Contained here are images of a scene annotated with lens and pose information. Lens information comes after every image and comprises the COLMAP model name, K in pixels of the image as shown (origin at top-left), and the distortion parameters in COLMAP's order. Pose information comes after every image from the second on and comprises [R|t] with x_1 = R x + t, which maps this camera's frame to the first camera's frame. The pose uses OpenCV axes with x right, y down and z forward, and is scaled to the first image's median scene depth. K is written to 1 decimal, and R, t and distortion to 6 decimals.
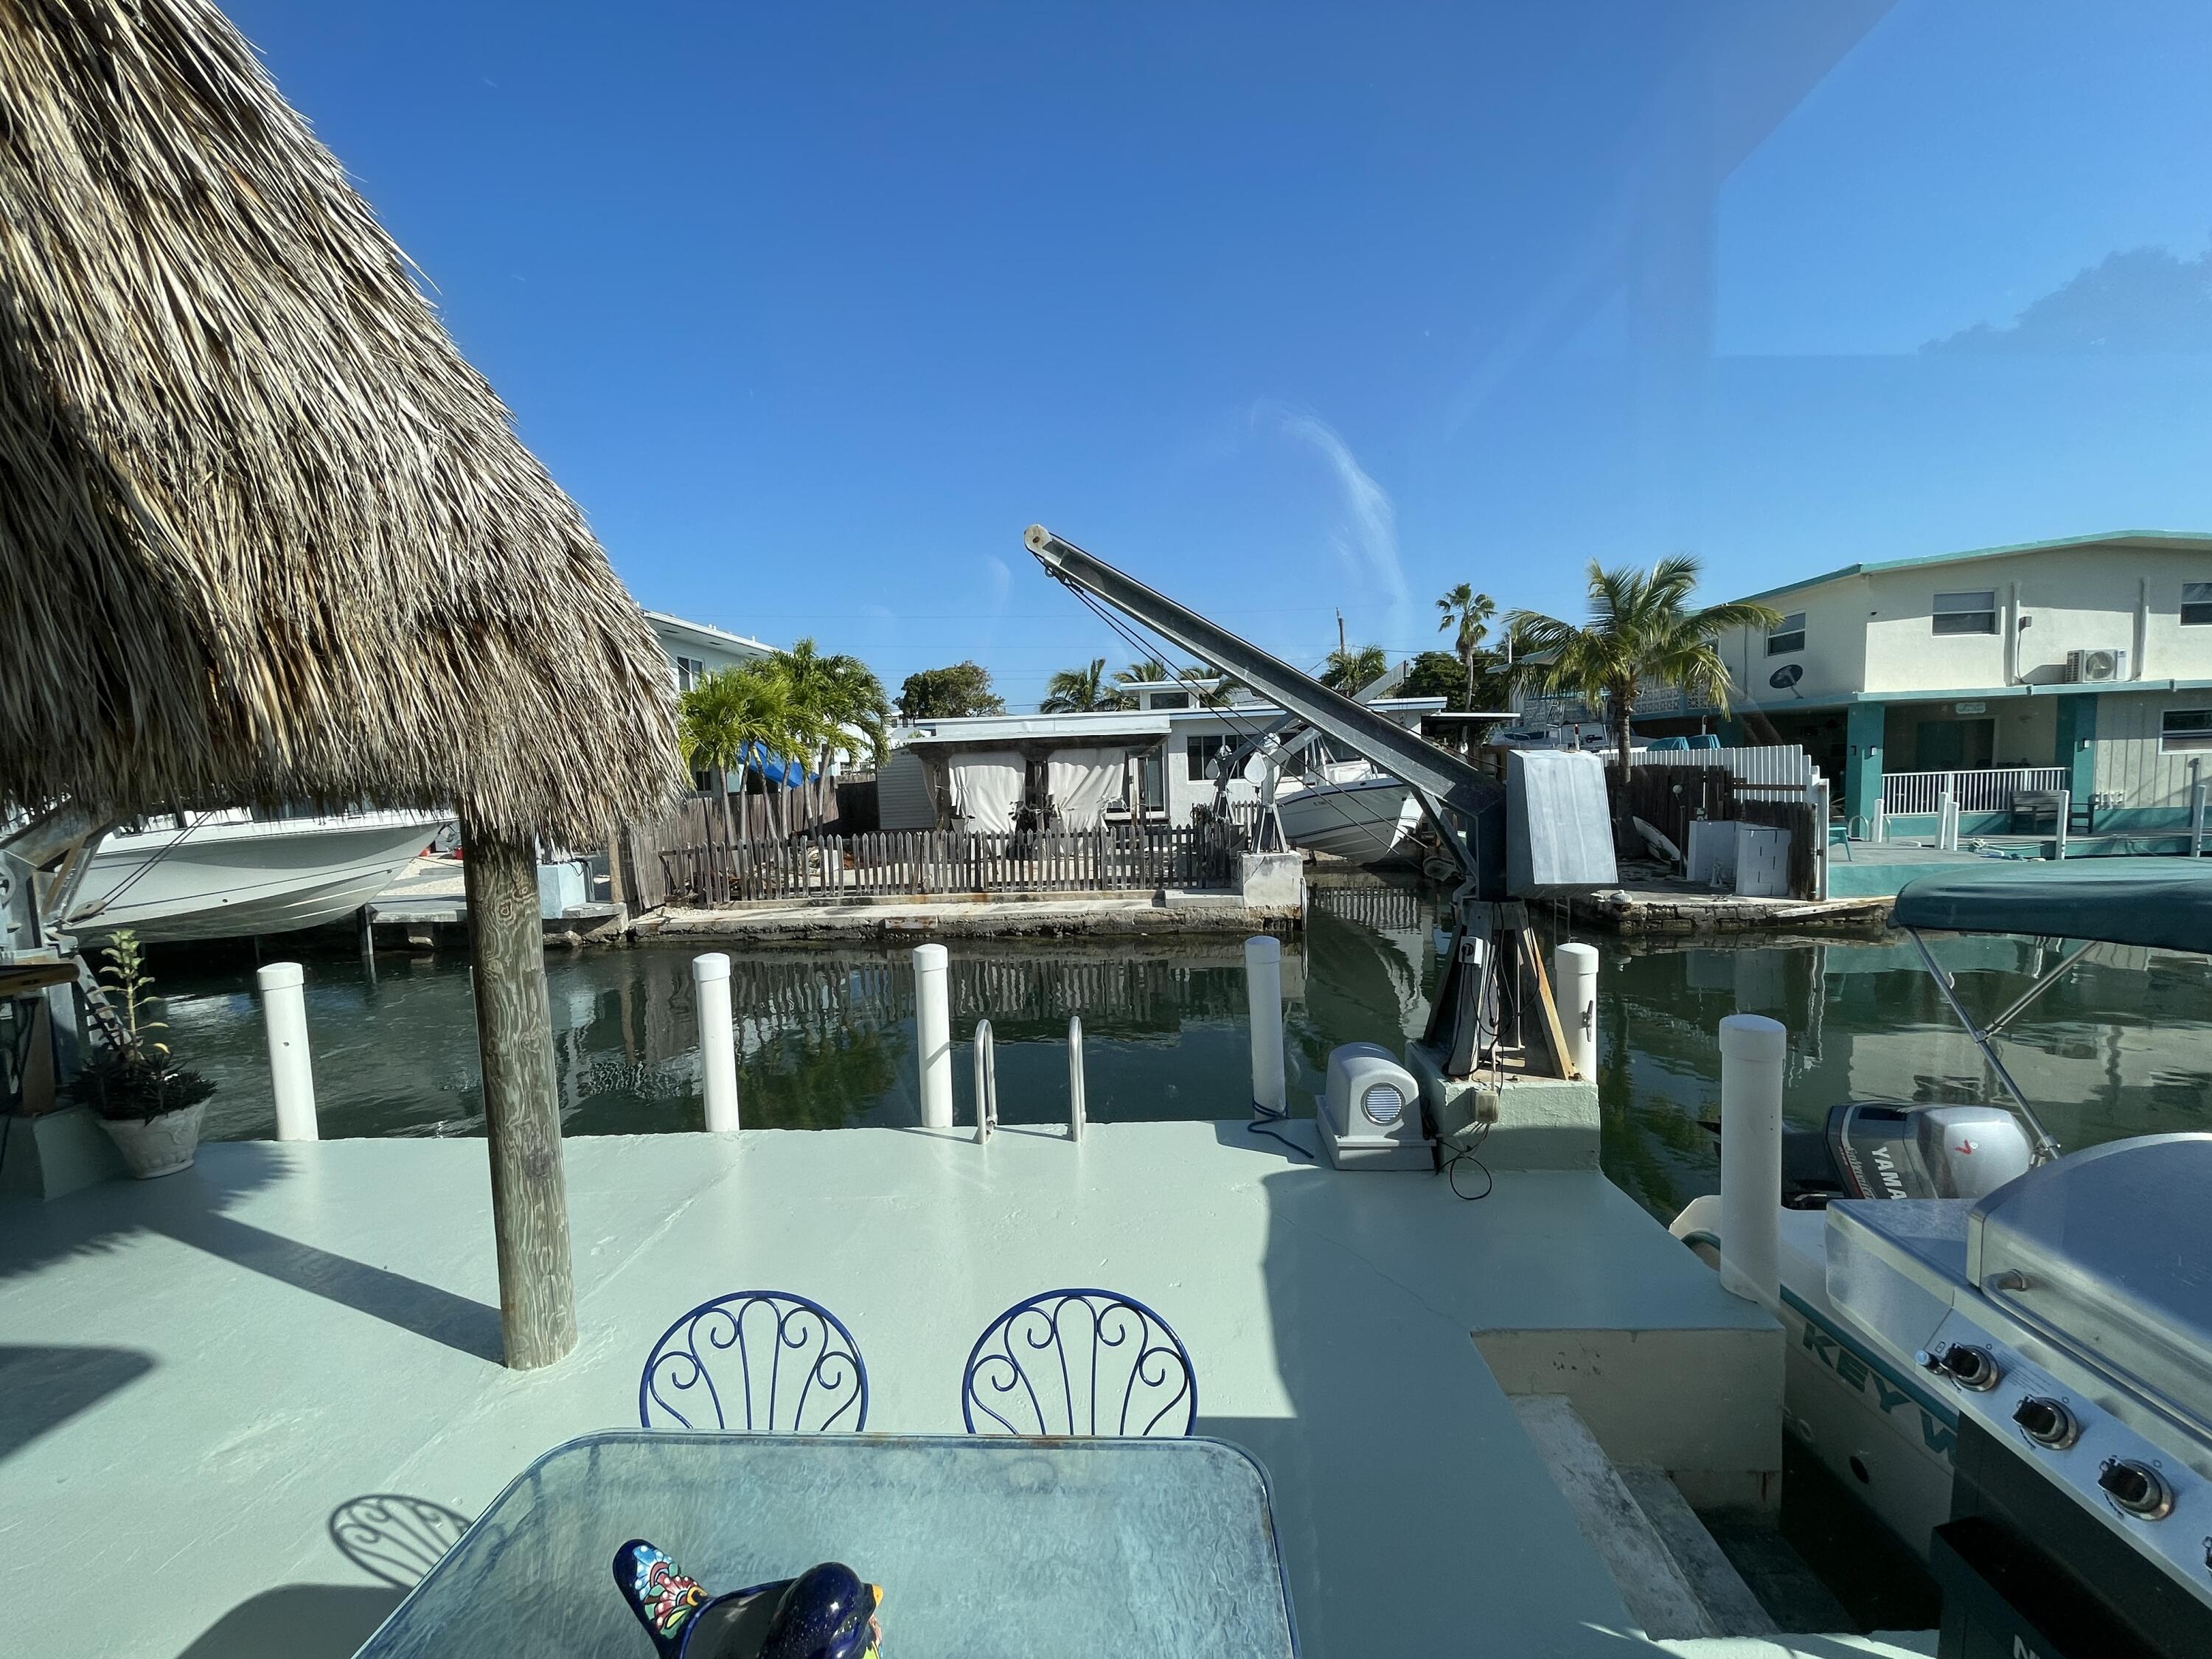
lens RADIAL K [[891.5, 0, 1098.0], [0, 891.5, 843.9], [0, 0, 1]] dist [-0.001047, 0.000868]
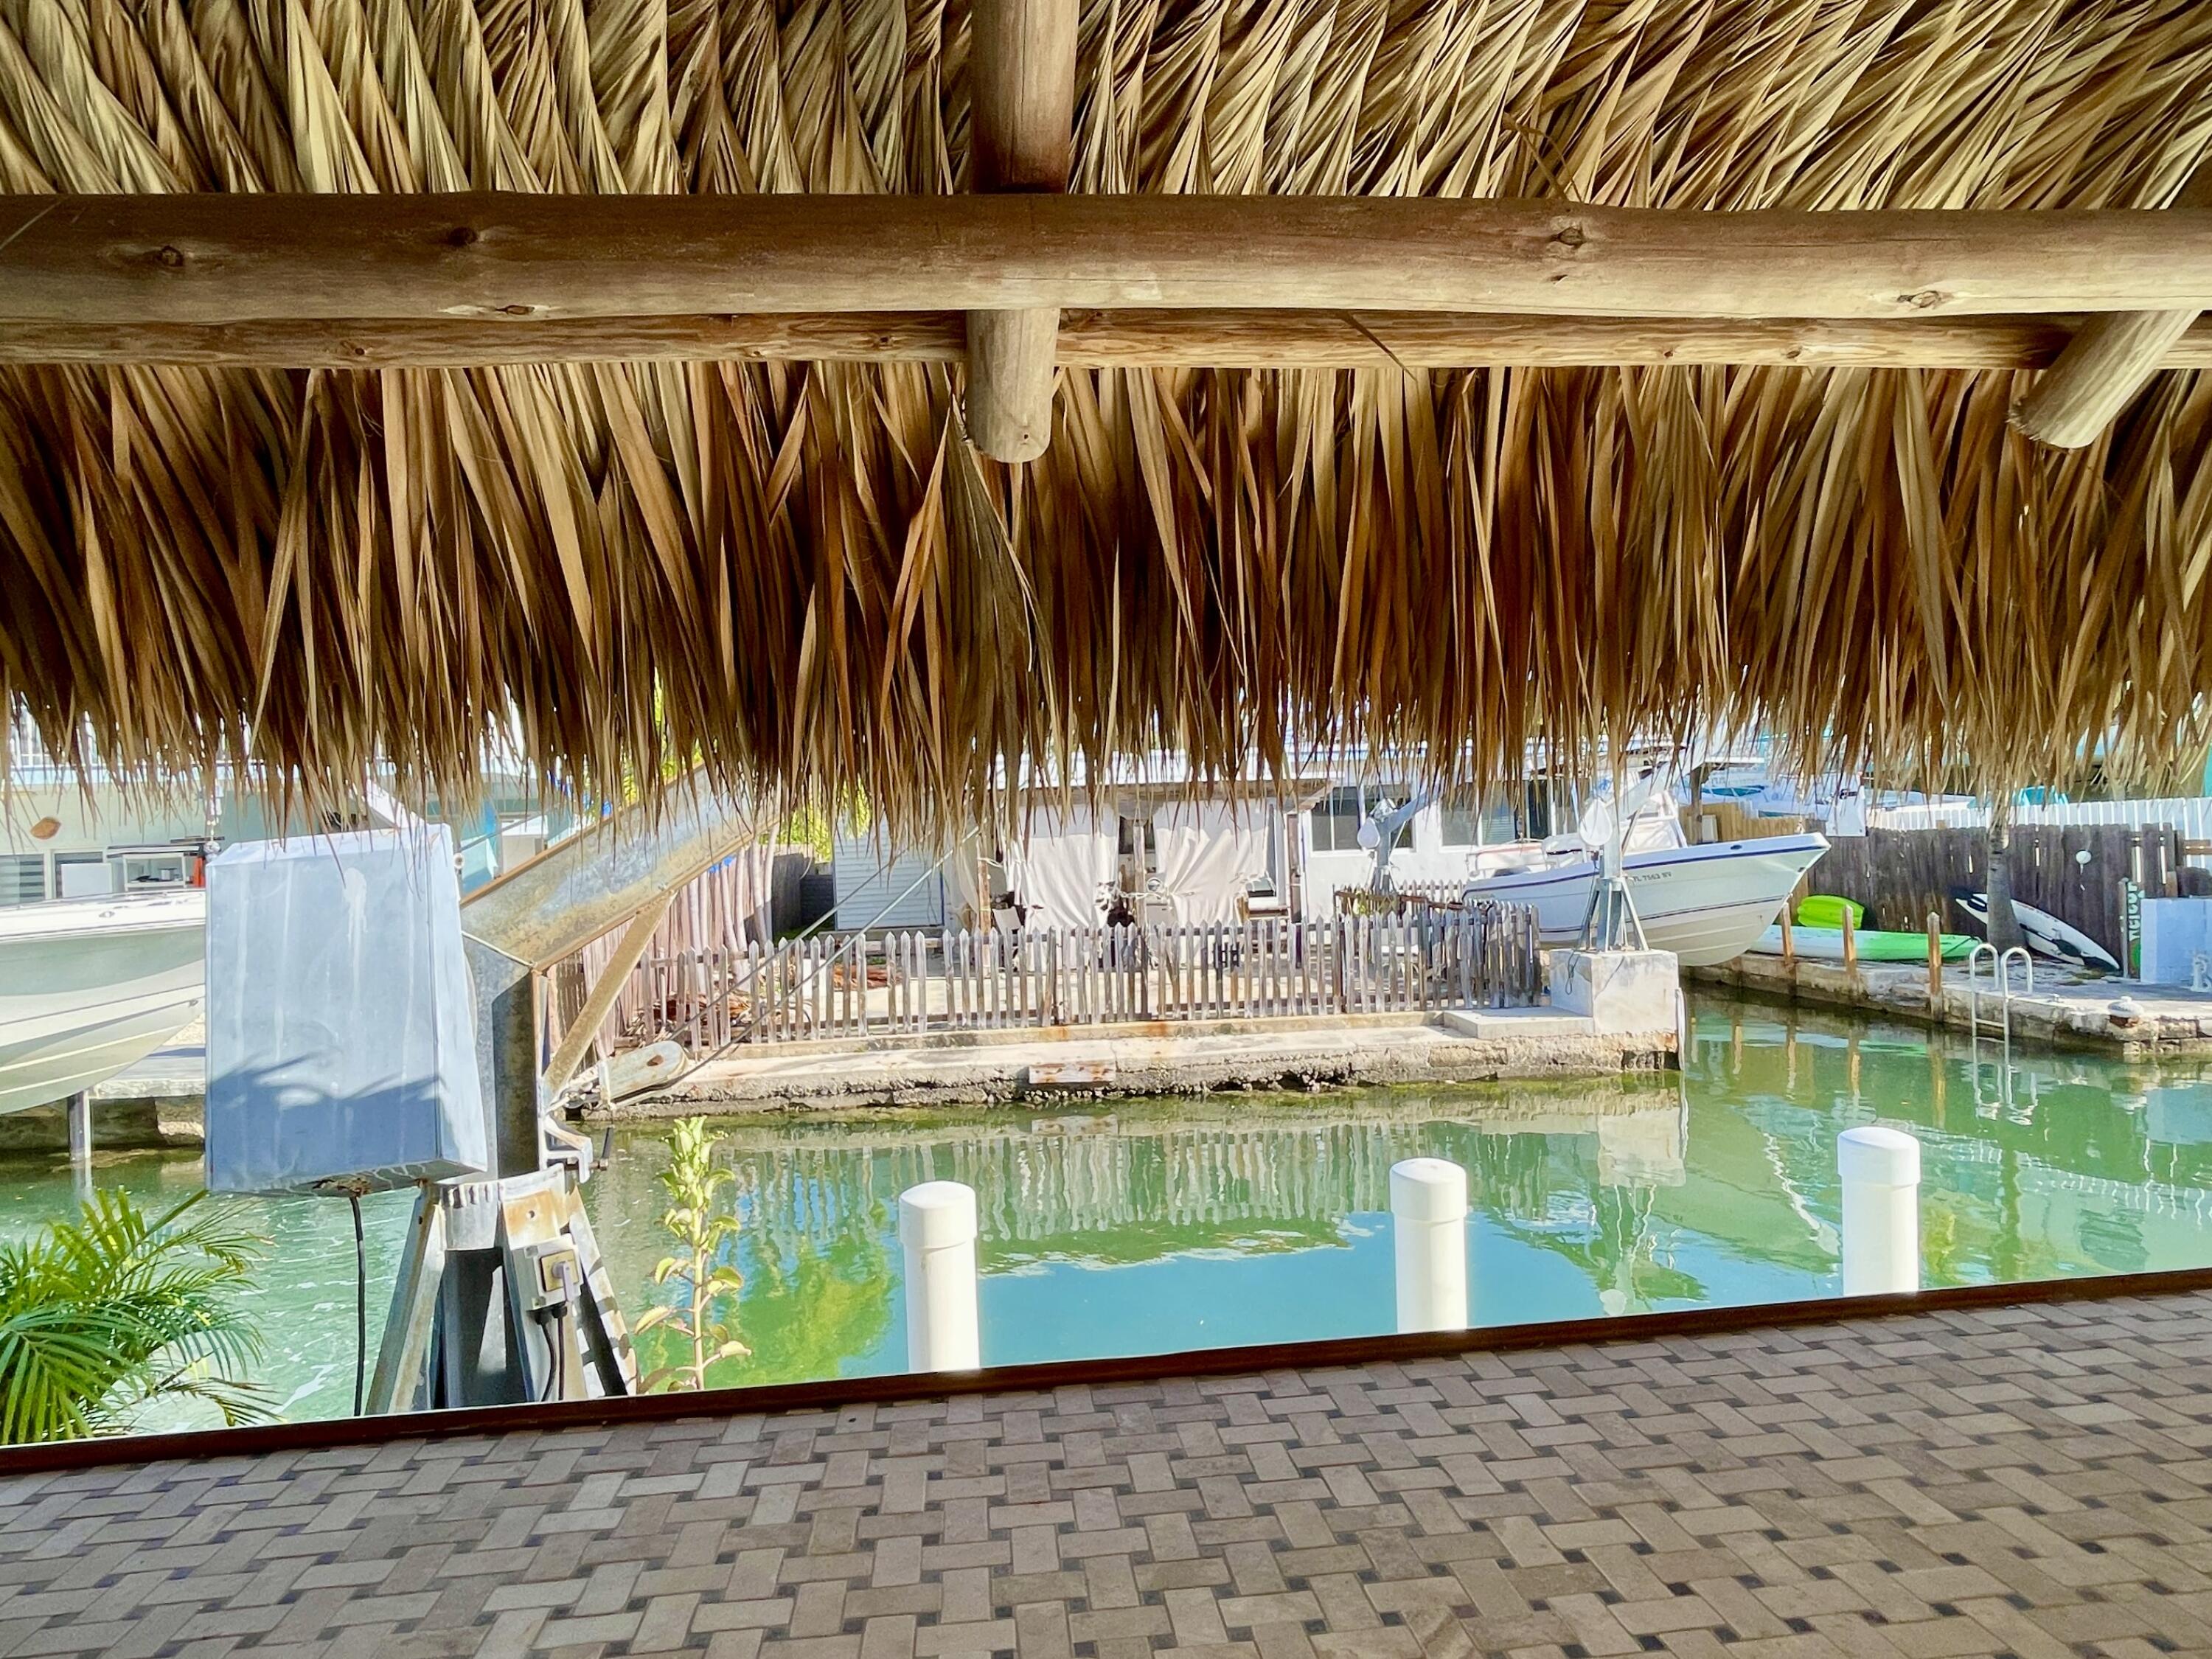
lens RADIAL K [[1261.6, 0, 1096.0], [0, 1261.6, 841.1], [0, 0, 1]] dist [-0.001807, -0.003385]
pose [[0.989361, 0.000576, 0.145478, -0.299562], [0.012628, 0.995877, -0.089826, 0.007026], [-0.144930, 0.090708, 0.985275, 0.116870]]
